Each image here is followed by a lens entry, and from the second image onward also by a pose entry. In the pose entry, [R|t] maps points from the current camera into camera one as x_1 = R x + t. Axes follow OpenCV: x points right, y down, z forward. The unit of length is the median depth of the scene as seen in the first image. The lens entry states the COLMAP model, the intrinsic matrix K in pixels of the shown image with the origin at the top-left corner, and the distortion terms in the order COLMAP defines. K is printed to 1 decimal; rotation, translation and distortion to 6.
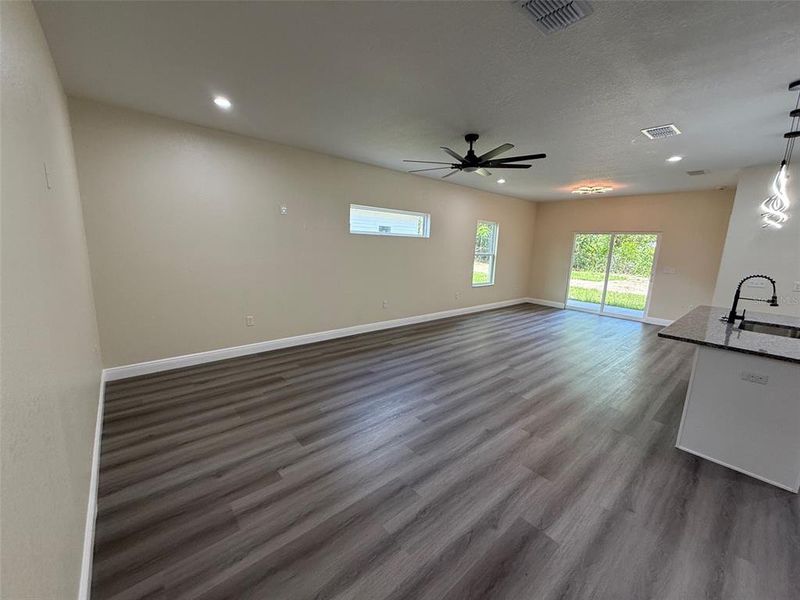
lens RADIAL K [[320.1, 0, 397.6], [0, 320.1, 300.0], [0, 0, 1]] dist [0.001052, 0.000010]
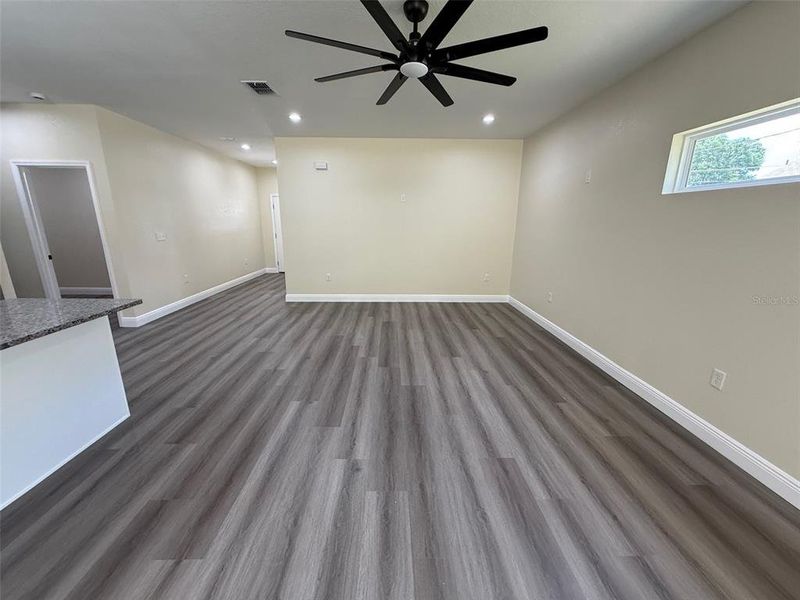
lens RADIAL K [[320.1, 0, 397.6], [0, 320.1, 300.0], [0, 0, 1]] dist [0.001052, 0.000010]
pose [[-0.640143, 0.144515, -0.754541, 0.608235], [-0.166744, 0.932601, 0.320081, -0.168614], [0.749942, 0.330713, -0.572901, 1.191602]]
